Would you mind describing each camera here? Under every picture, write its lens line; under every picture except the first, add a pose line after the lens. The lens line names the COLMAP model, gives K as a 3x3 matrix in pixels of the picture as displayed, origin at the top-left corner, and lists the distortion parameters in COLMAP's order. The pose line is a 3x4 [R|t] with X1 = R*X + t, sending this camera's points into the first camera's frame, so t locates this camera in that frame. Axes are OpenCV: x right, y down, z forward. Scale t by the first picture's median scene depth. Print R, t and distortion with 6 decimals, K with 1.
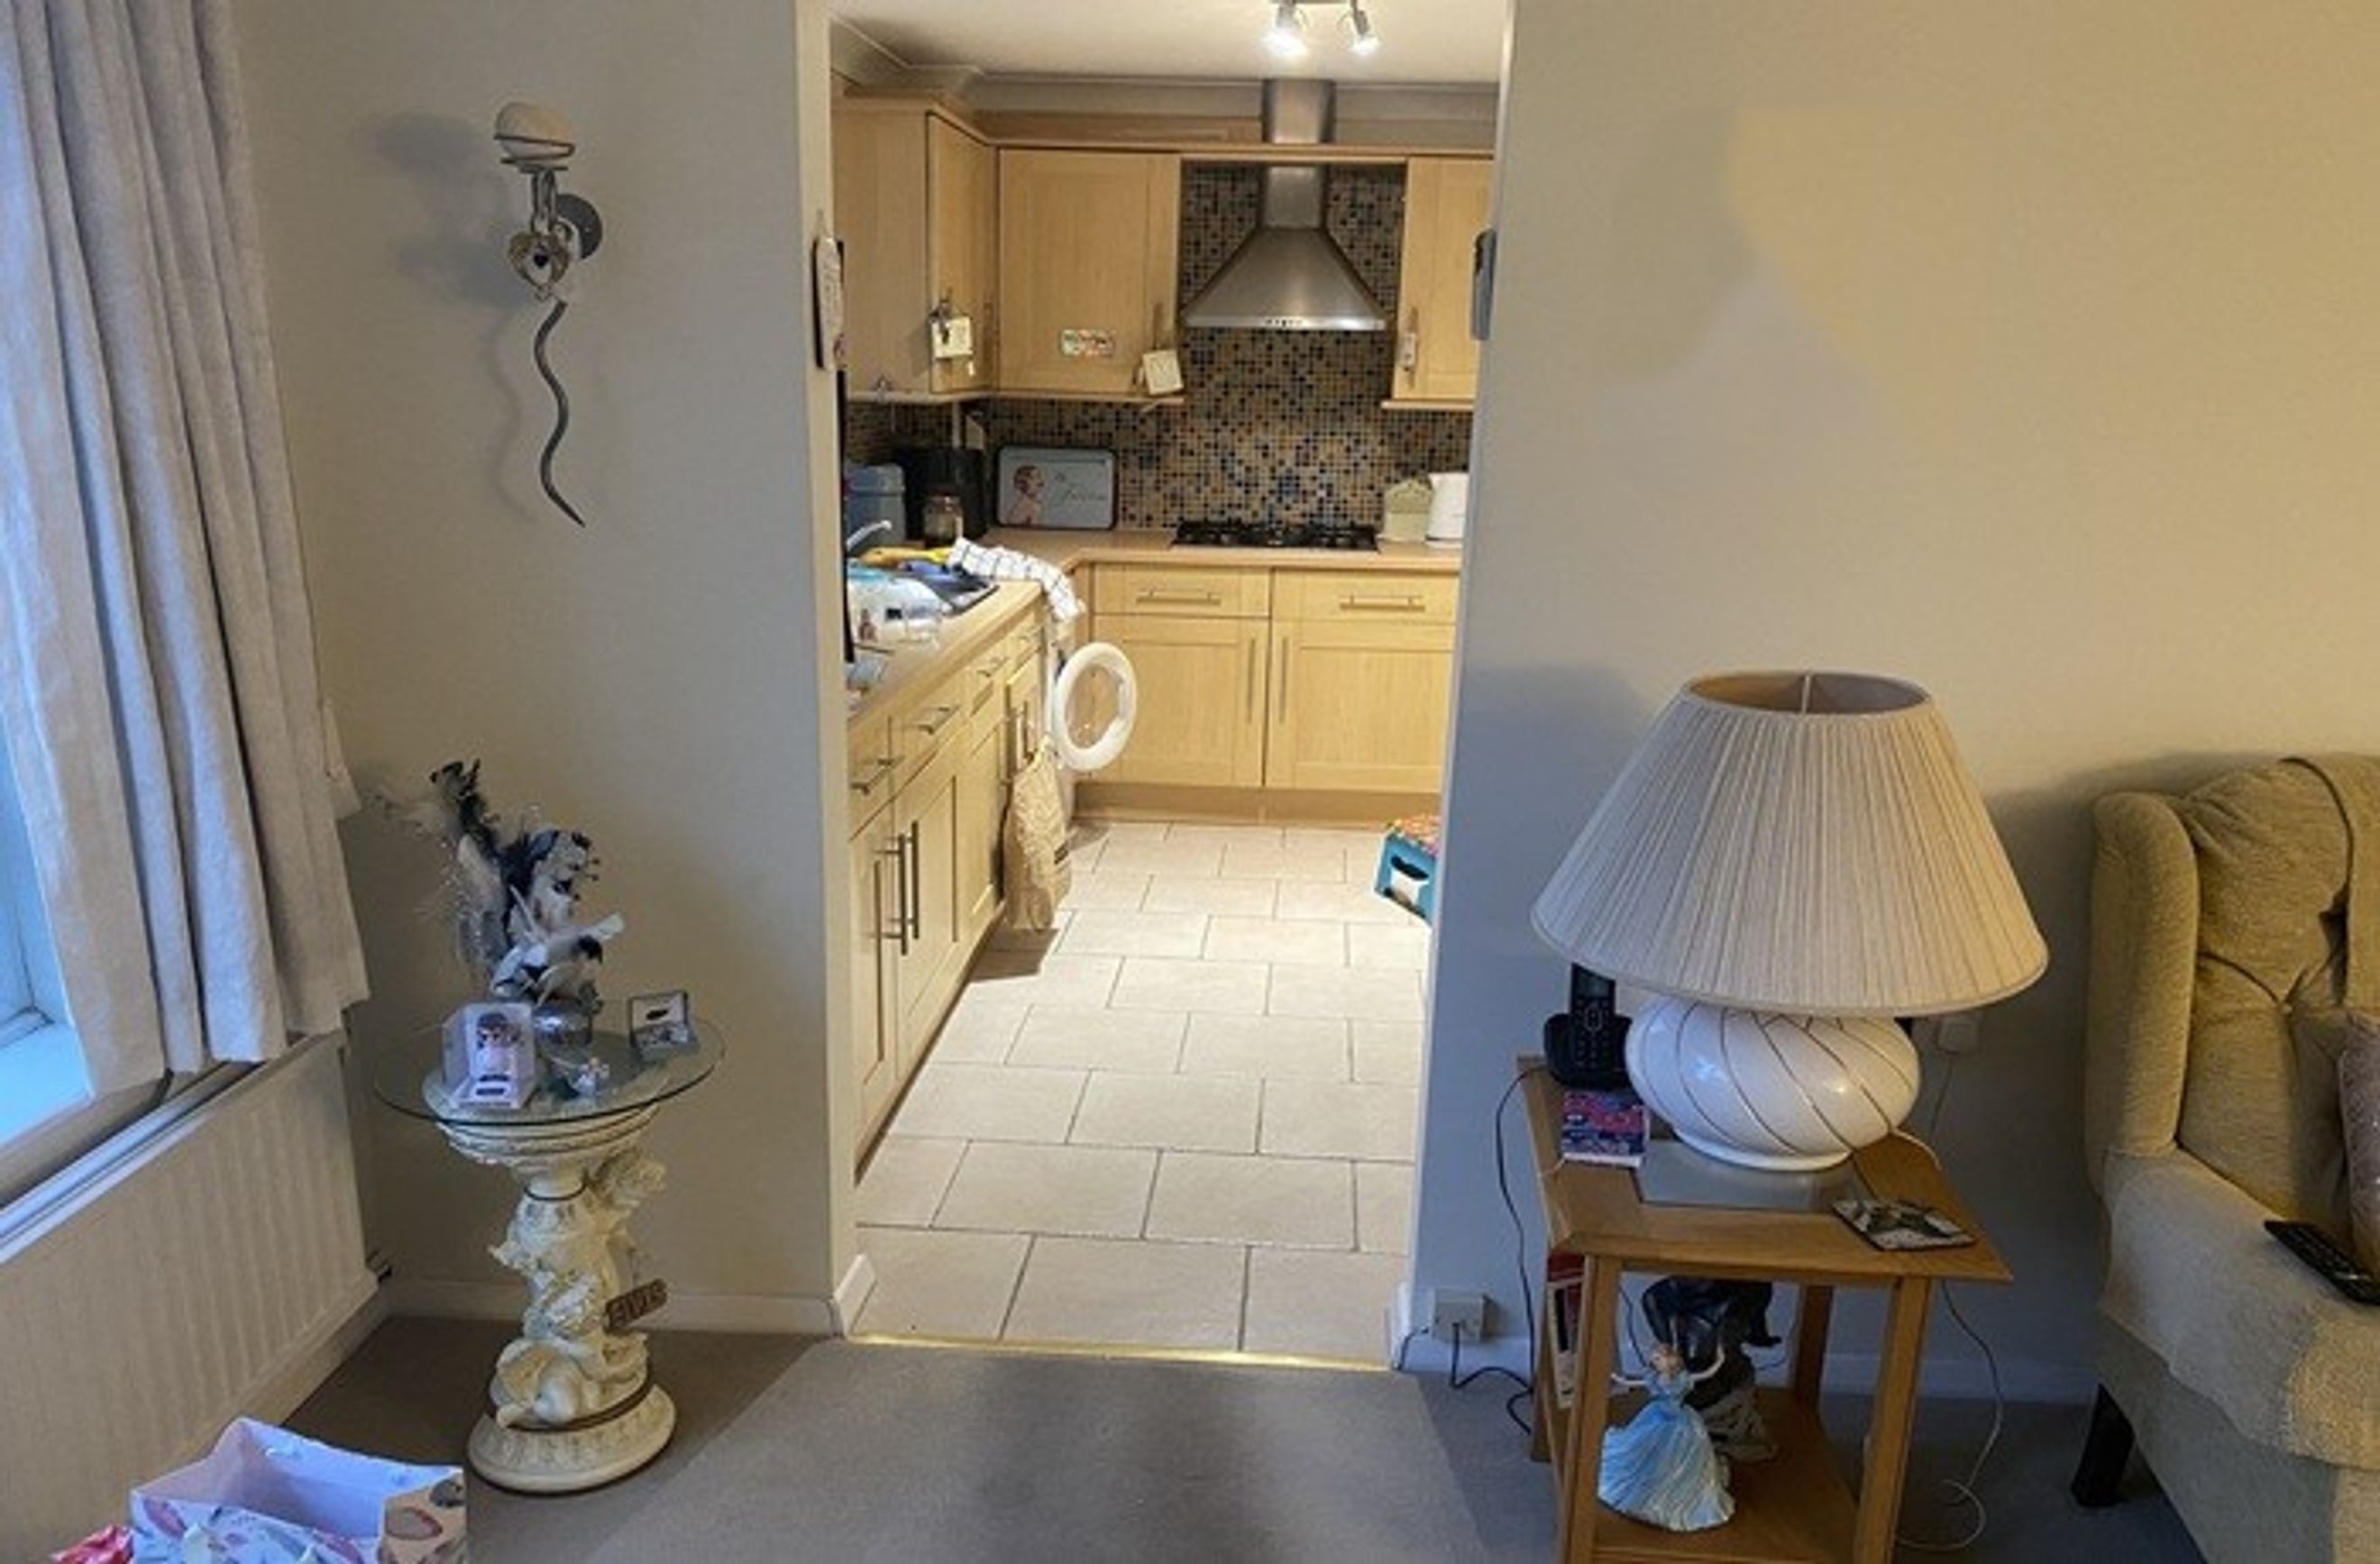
lens RADIAL K [[2014.0, 0, 1184.1], [0, 2014.0, 1040.9], [0, 0, 1]] dist [0.088571, -0.208152]
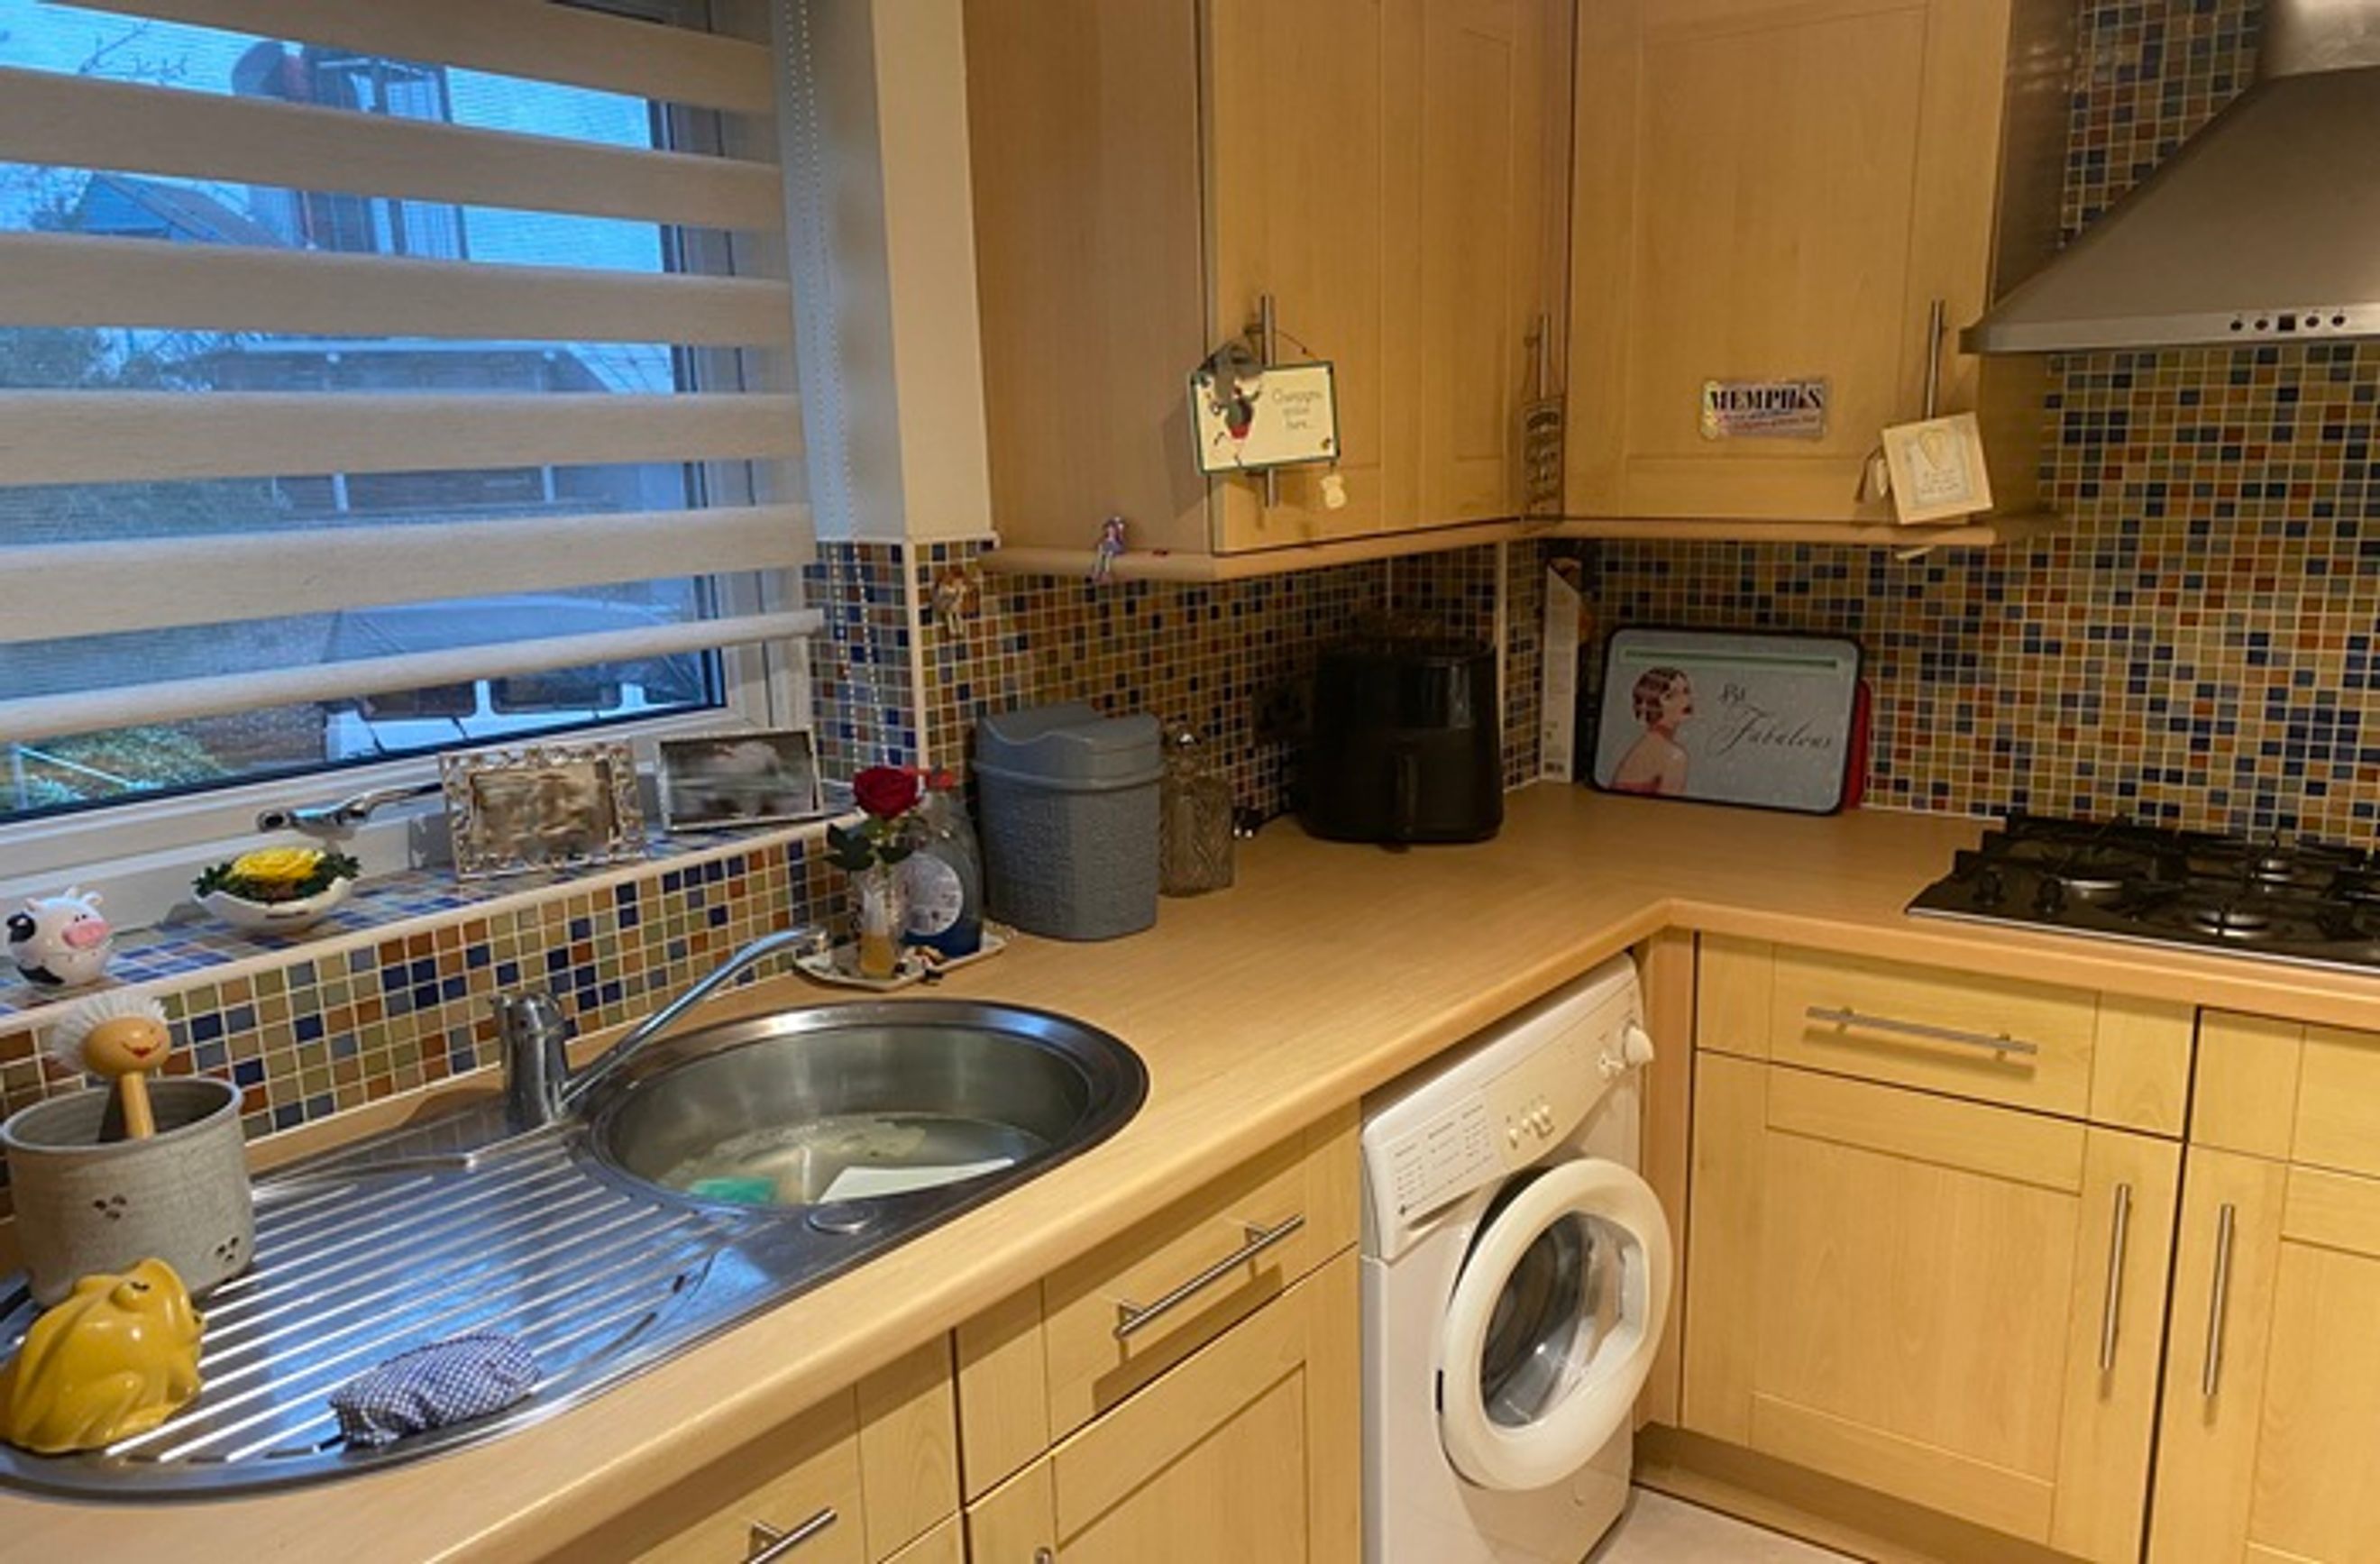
lens RADIAL K [[1797.1, 0, 1192.8], [0, 1797.1, 824.4], [0, 0, 1]] dist [0.007434, -0.011352]
pose [[0.829863, 0.074068, -0.553029, 0.066309], [-0.135680, 0.988188, -0.071249, -0.211241], [0.541220, 0.134162, 0.830110, 0.623042]]
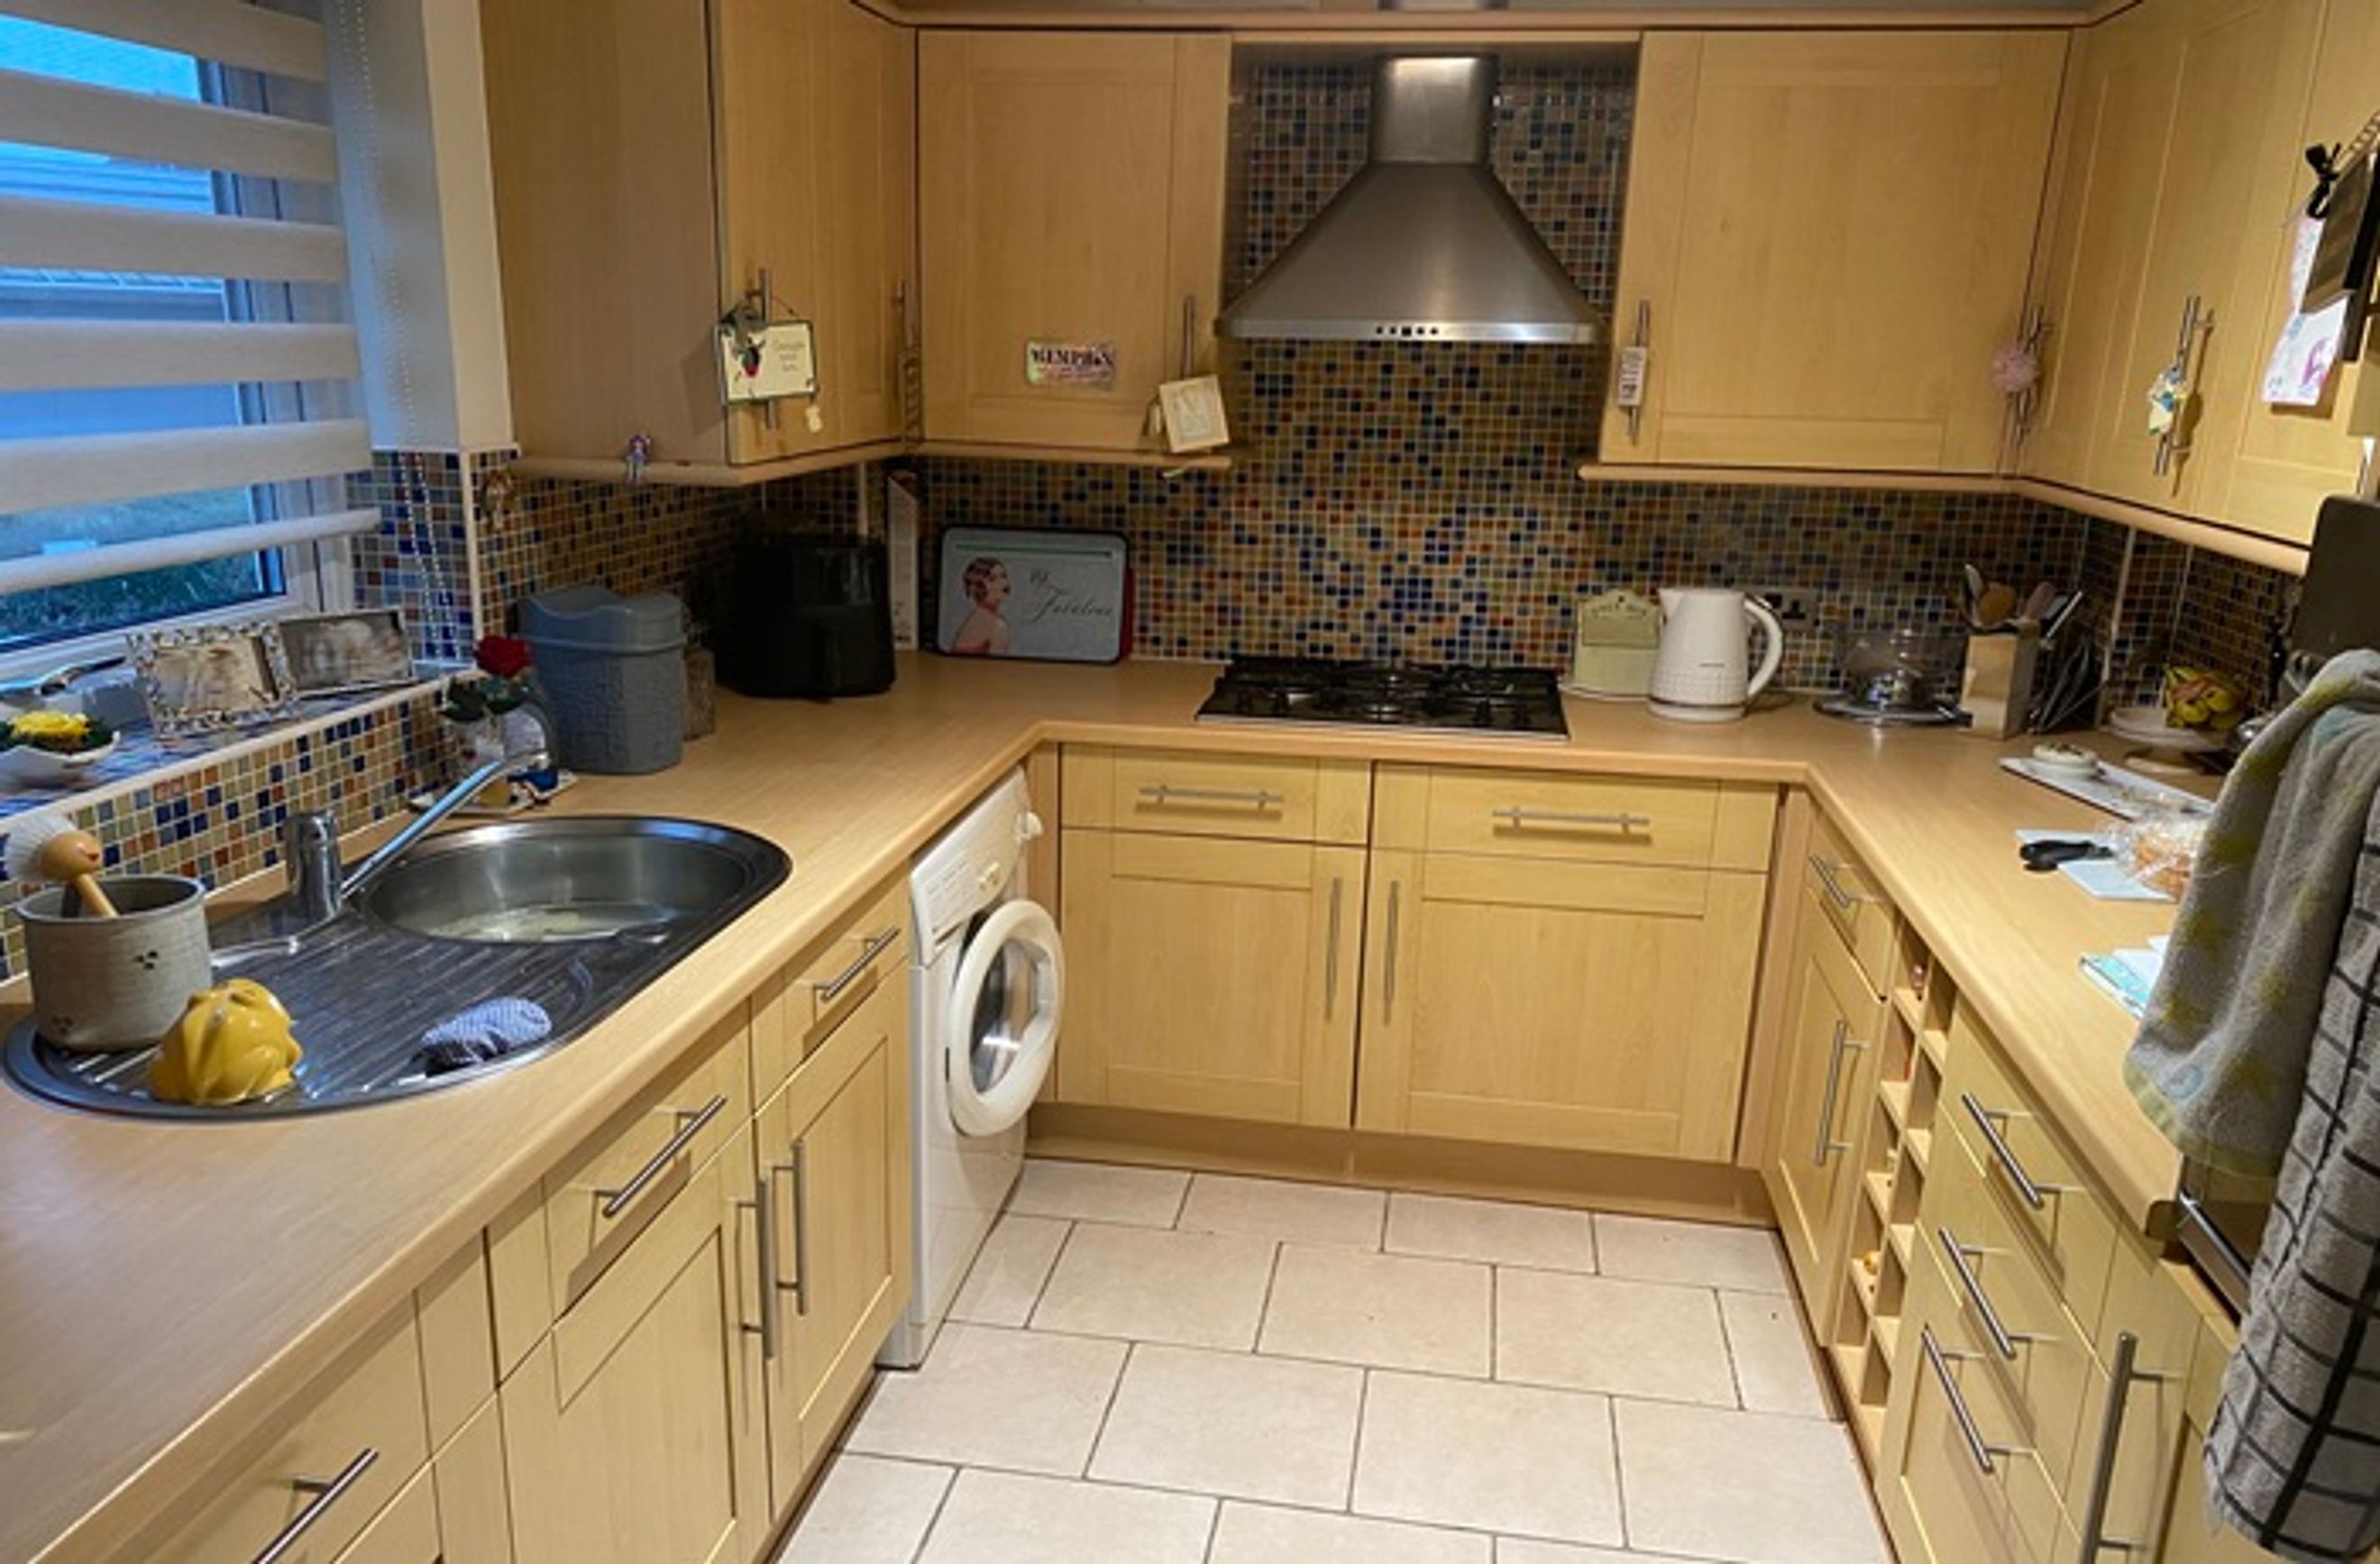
lens RADIAL K [[1803.9, 0, 1157.9], [0, 1803.9, 924.7], [0, 0, 1]] dist [0.072659, -0.165902]
pose [[0.994633, 0.030217, -0.098953, 0.033587], [-0.031576, 0.999427, -0.012201, -0.173354], [0.098527, 0.015260, 0.995017, 0.475098]]
